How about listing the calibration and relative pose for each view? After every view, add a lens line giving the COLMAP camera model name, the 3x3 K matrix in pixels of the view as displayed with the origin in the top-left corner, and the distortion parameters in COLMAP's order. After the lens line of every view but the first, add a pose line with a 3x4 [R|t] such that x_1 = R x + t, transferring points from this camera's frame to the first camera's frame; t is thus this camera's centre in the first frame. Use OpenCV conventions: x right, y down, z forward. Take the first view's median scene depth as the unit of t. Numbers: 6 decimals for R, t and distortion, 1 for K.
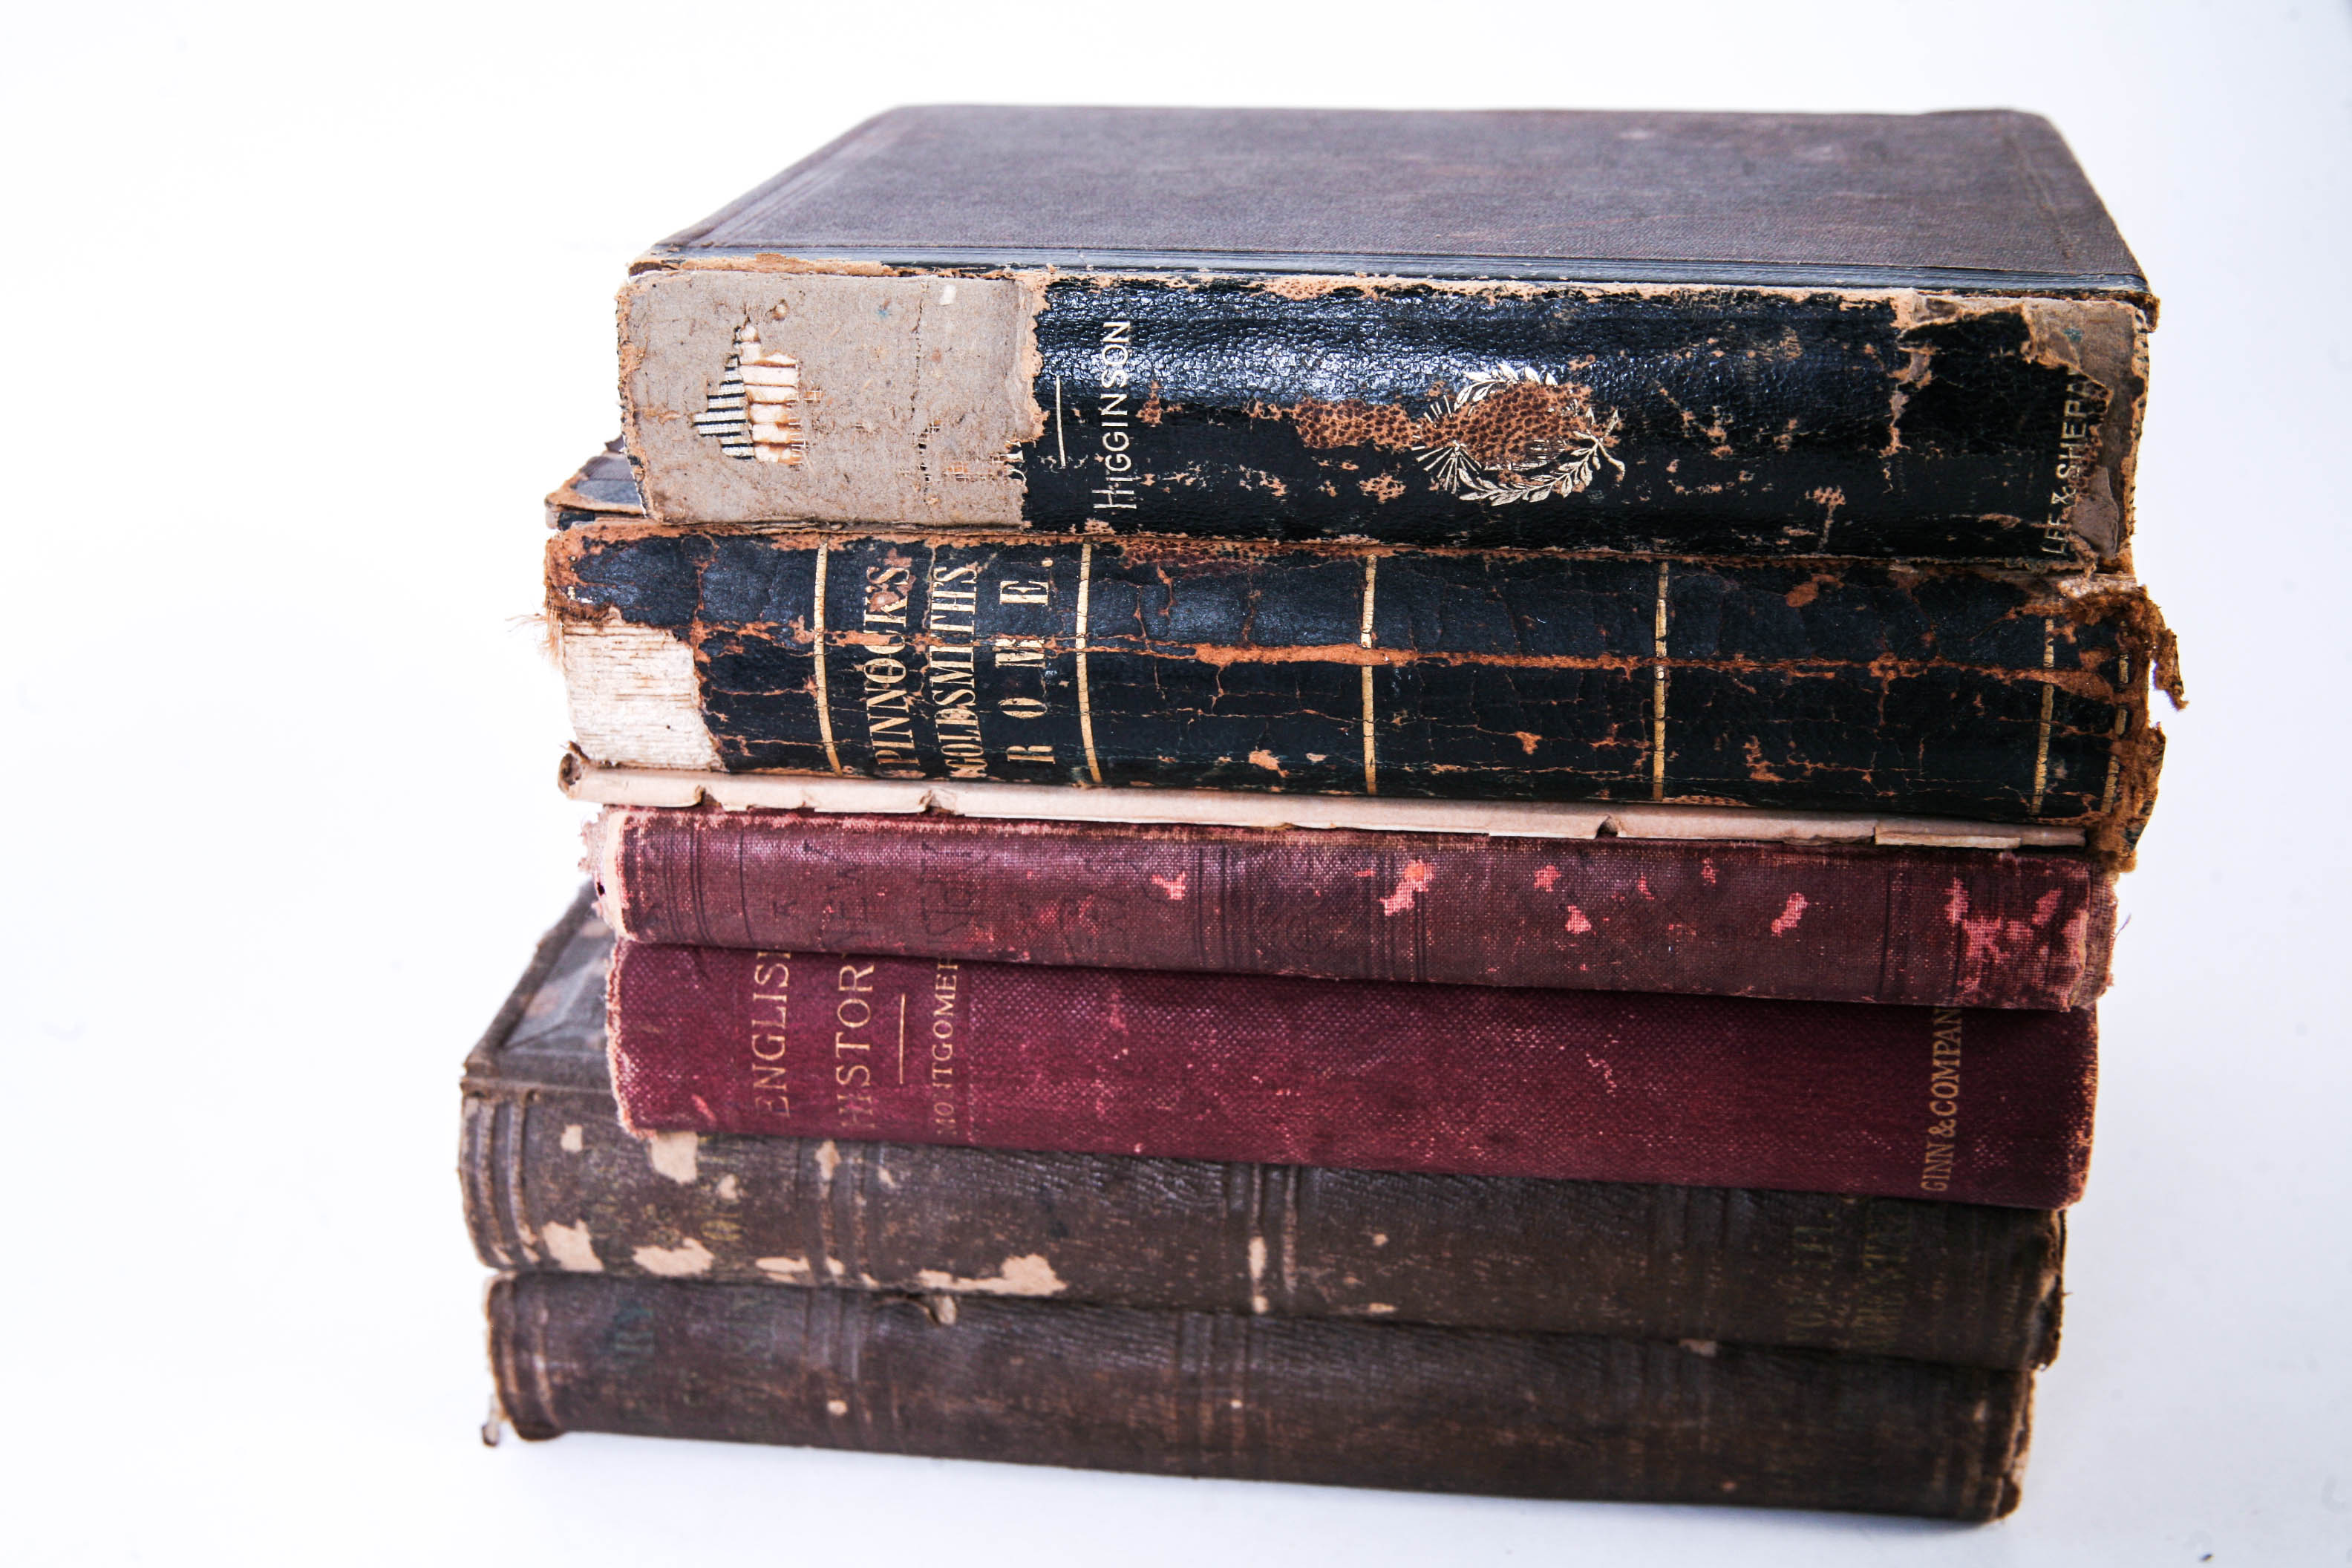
lens RADIAL K [[2832.6, 0, 1223.8], [0, 2832.6, 802.3], [0, 0, 1]] dist [-0.029843, 0.000000]
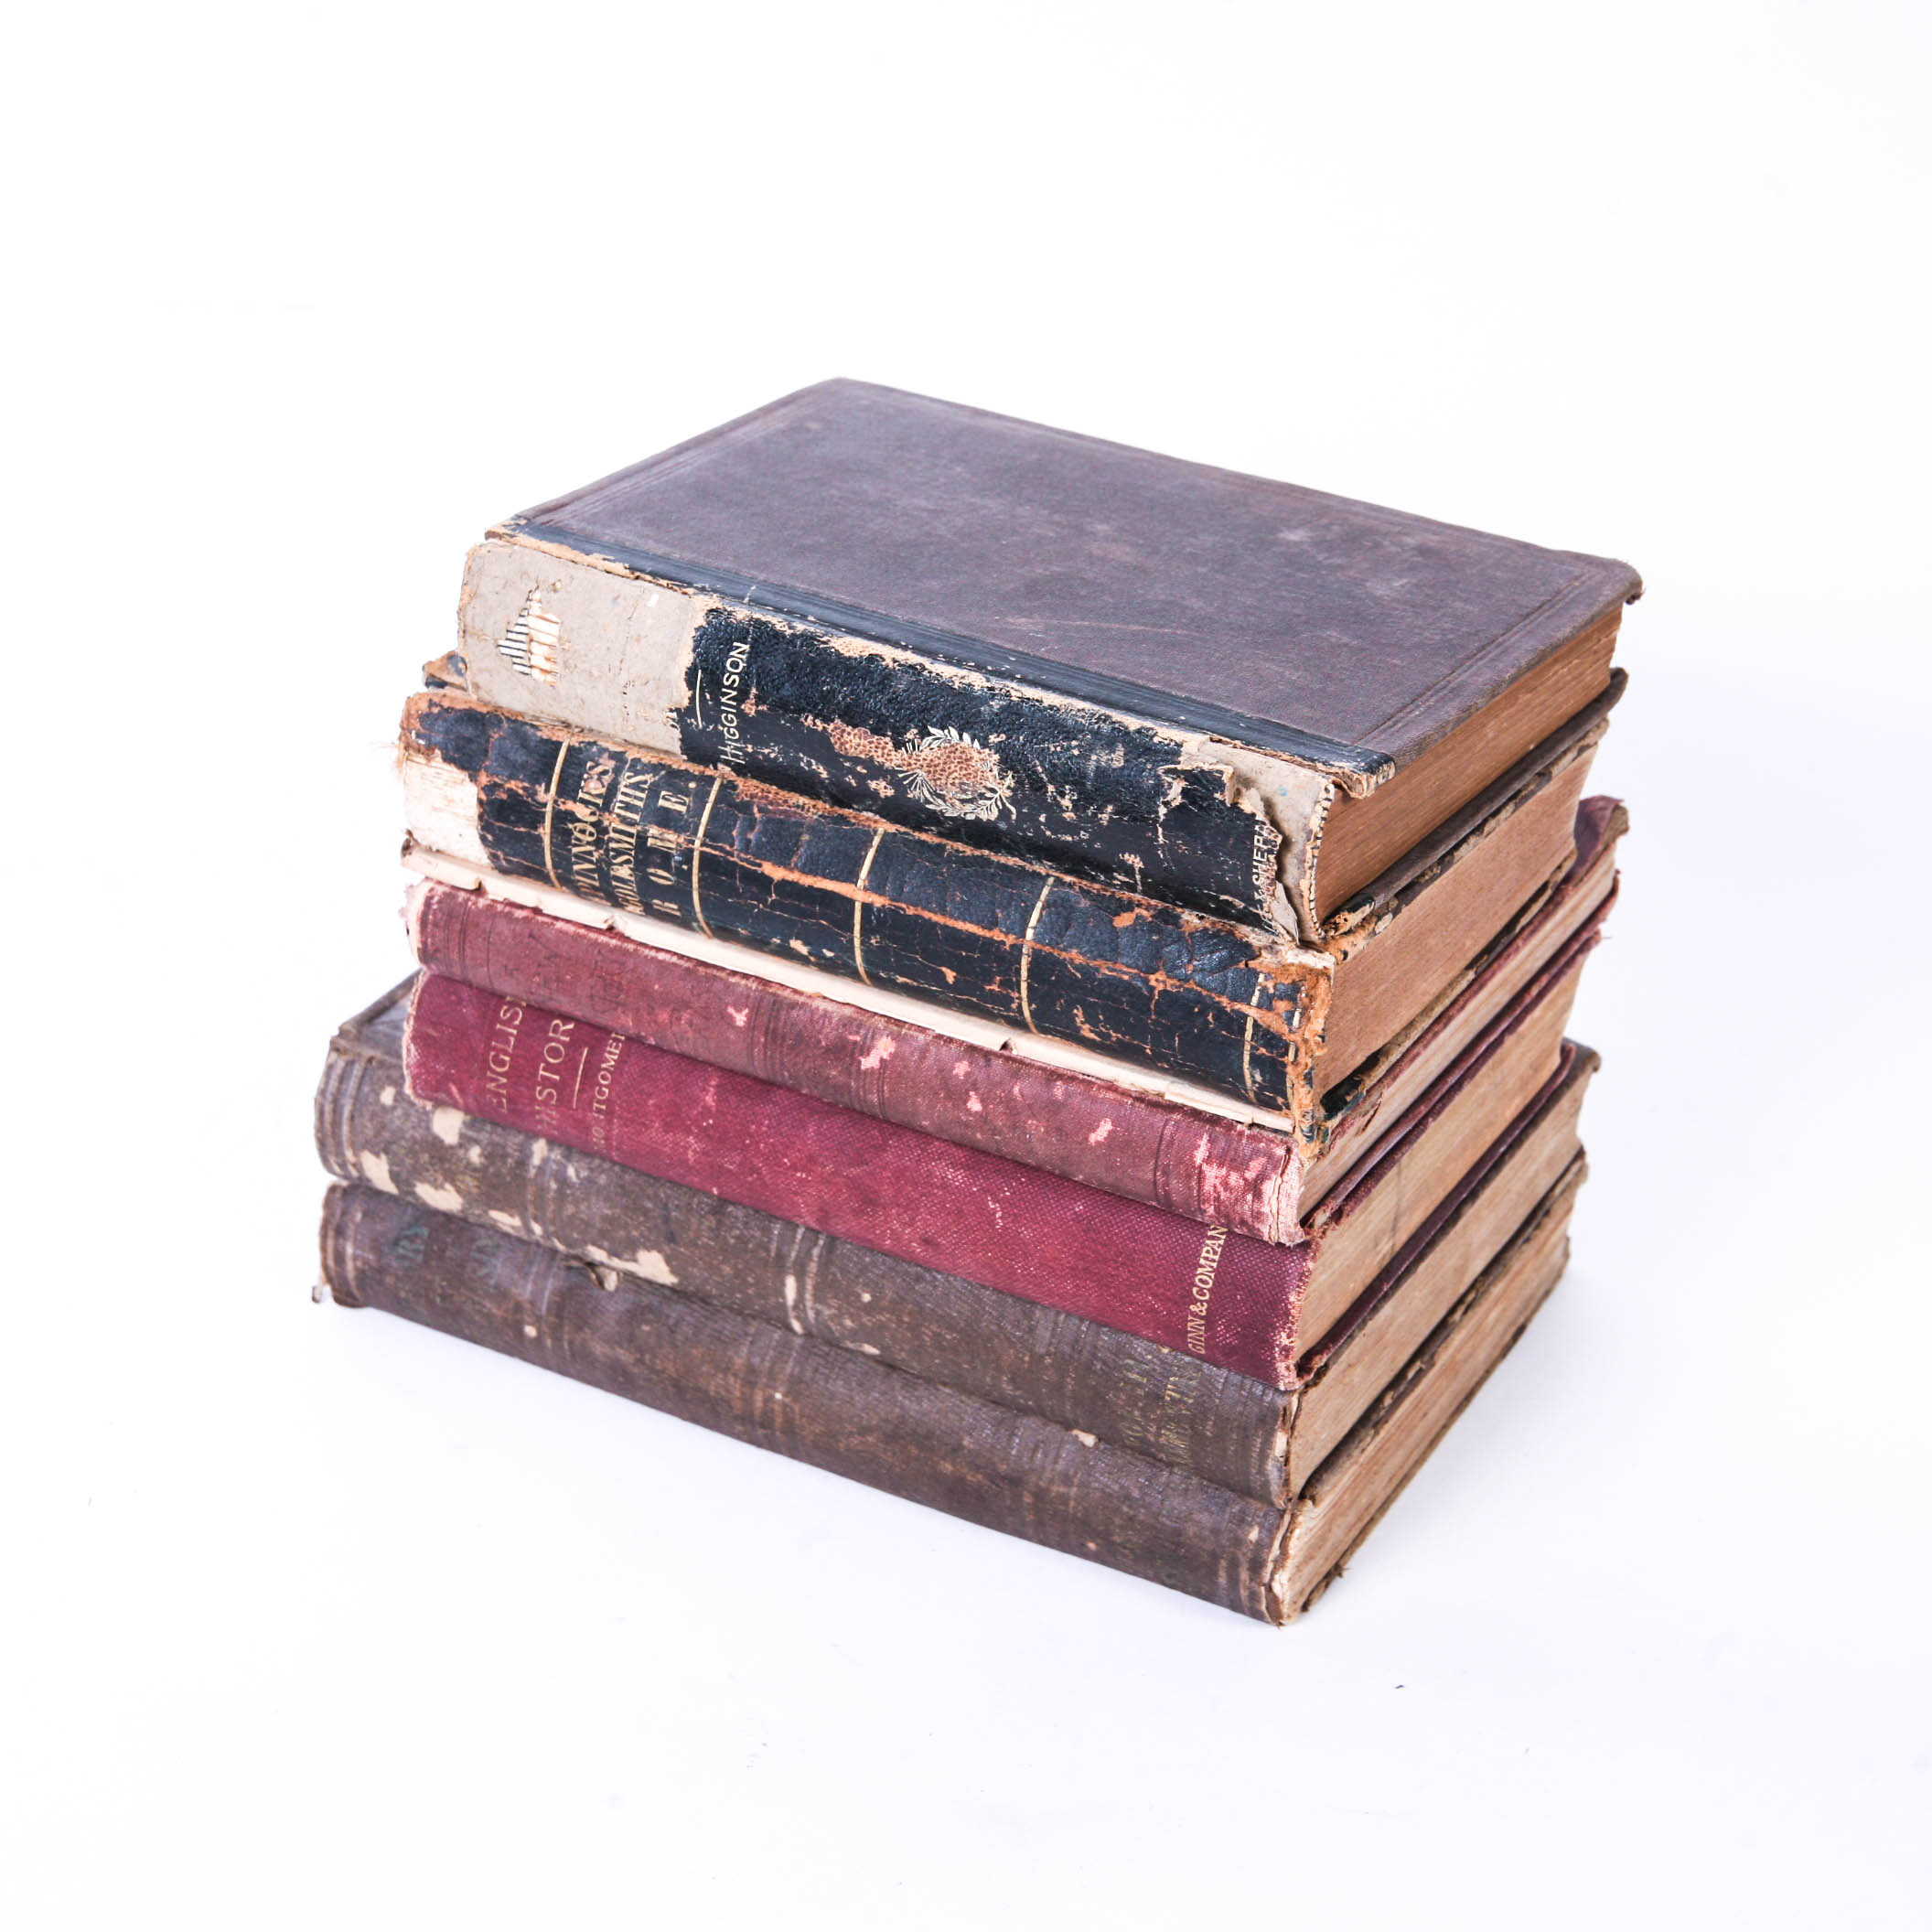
lens RADIAL K [[4315.5, 0, 961.5], [0, 4315.5, 969.4], [0, 0, 1]] dist [0.077715, 0.000000]
pose [[0.926291, 0.224400, -0.302702, 0.715240], [-0.211943, 0.974488, 0.073850, -0.172836], [0.311552, -0.004251, 0.950220, -1.023240]]
